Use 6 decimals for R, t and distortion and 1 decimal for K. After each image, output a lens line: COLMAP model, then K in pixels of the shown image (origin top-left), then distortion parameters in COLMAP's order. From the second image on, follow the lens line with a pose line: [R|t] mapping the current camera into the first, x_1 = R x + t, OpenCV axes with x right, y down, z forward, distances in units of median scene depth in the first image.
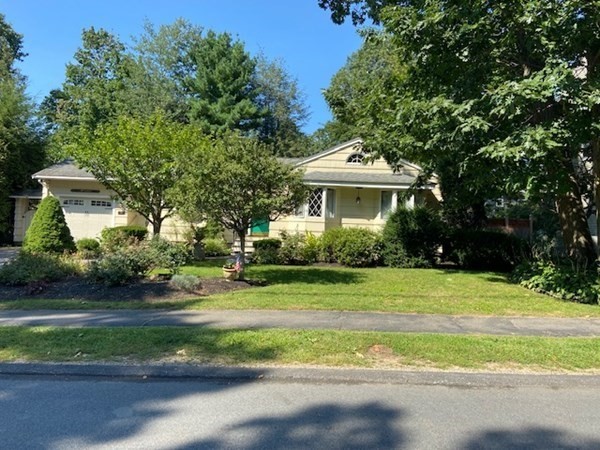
lens RADIAL K [[453.9, 0, 301.3], [0, 453.9, 226.1], [0, 0, 1]] dist [0.038783, -0.005884]
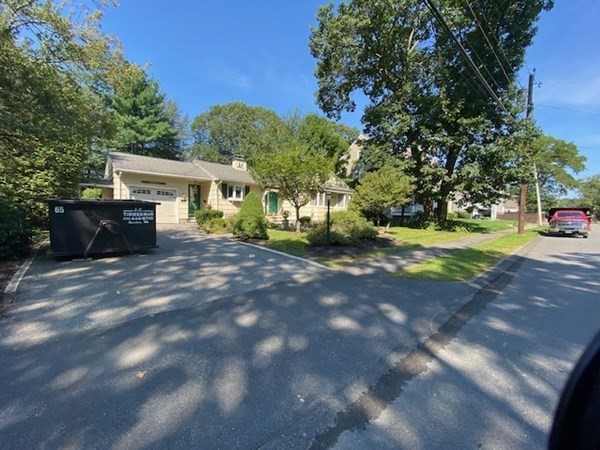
lens RADIAL K [[244.0, 0, 300.1], [0, 244.0, 225.0], [0, 0, 1]] dist [-0.001215, -0.000052]
pose [[0.747511, -0.046315, 0.662633, -0.336777], [-0.000837, 0.997500, 0.070664, -0.004051], [-0.664249, -0.053376, 0.745603, 0.108941]]
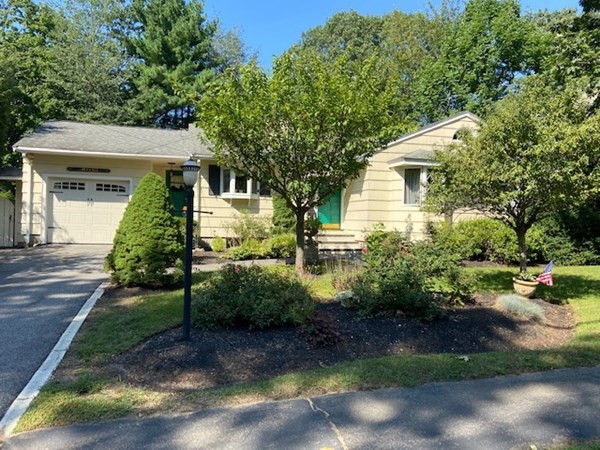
lens RADIAL K [[453.9, 0, 299.6], [0, 453.9, 224.4], [0, 0, 1]] dist [0.038783, -0.005884]
pose [[0.968186, -0.015025, 0.249779, -0.178480], [0.009193, 0.999658, 0.024496, -0.003271], [-0.250062, -0.021421, 0.967993, 0.116305]]
